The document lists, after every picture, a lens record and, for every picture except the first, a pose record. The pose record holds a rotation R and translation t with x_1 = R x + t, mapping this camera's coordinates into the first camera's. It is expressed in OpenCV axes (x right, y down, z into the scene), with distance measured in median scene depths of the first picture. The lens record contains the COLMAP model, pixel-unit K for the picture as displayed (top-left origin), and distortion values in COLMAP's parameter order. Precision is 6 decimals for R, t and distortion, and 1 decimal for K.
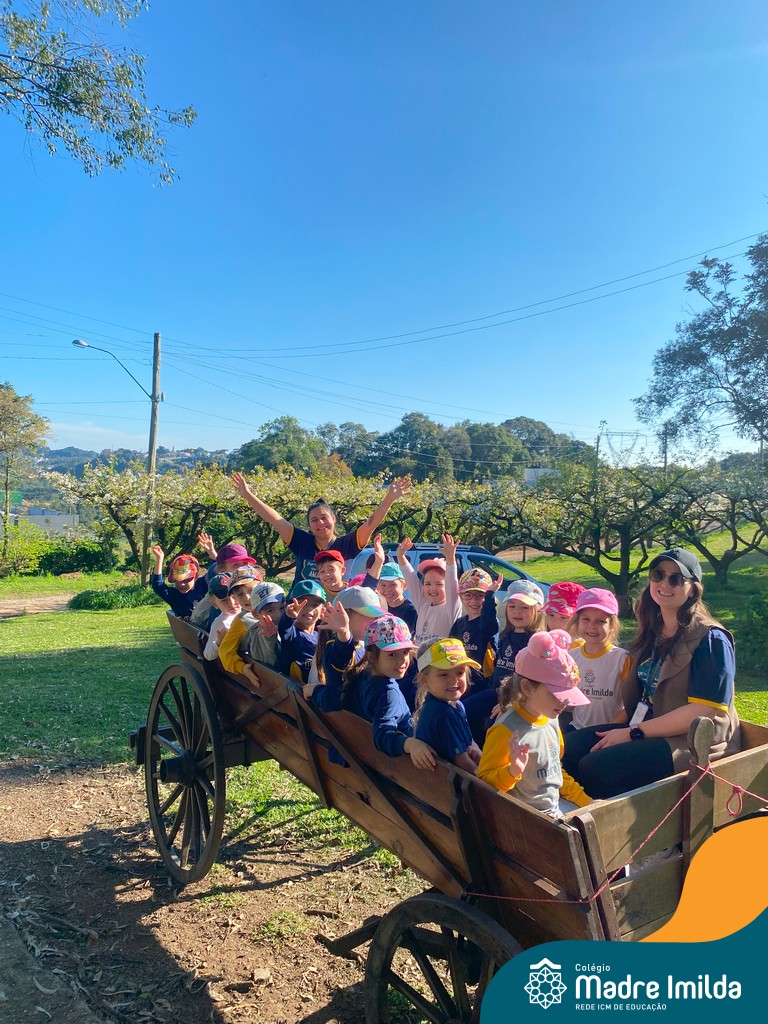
lens RADIAL K [[783.7, 0, 383.2], [0, 783.7, 509.7], [0, 0, 1]] dist [0.021400, -0.021431]
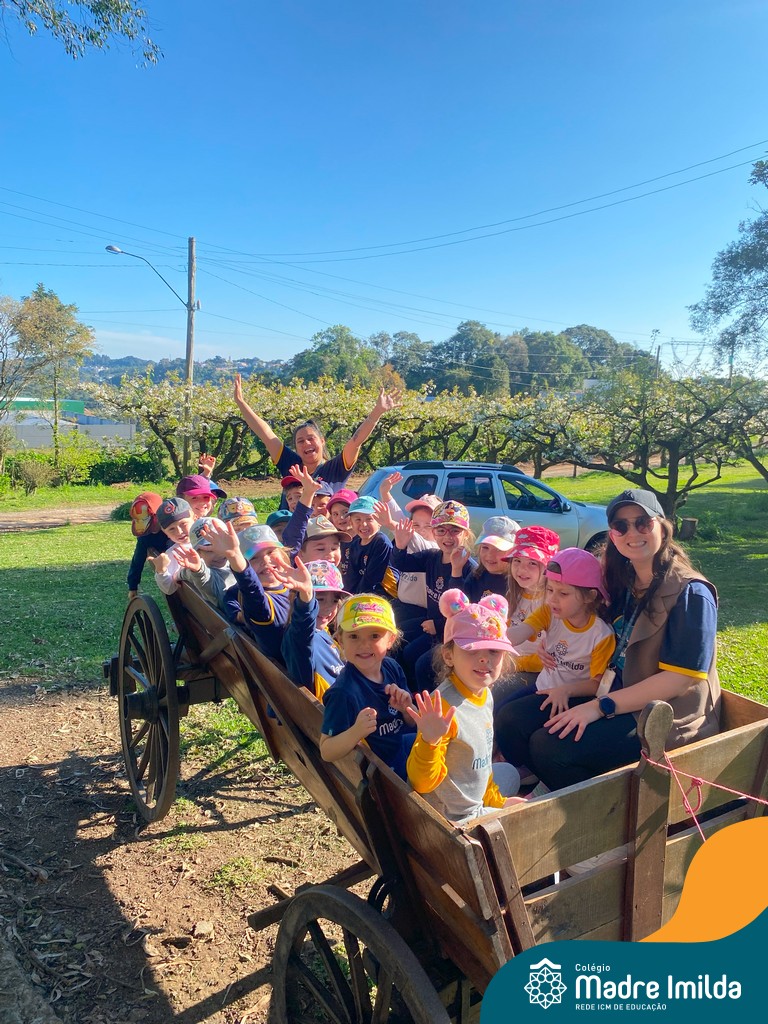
lens RADIAL K [[783.7, 0, 387.2], [0, 783.7, 511.1], [0, 0, 1]] dist [0.021400, -0.021431]
pose [[0.998066, 0.013435, -0.060690, 0.075073], [-0.006452, 0.993479, 0.113836, -0.011606], [0.061823, -0.113225, 0.991644, 0.083708]]
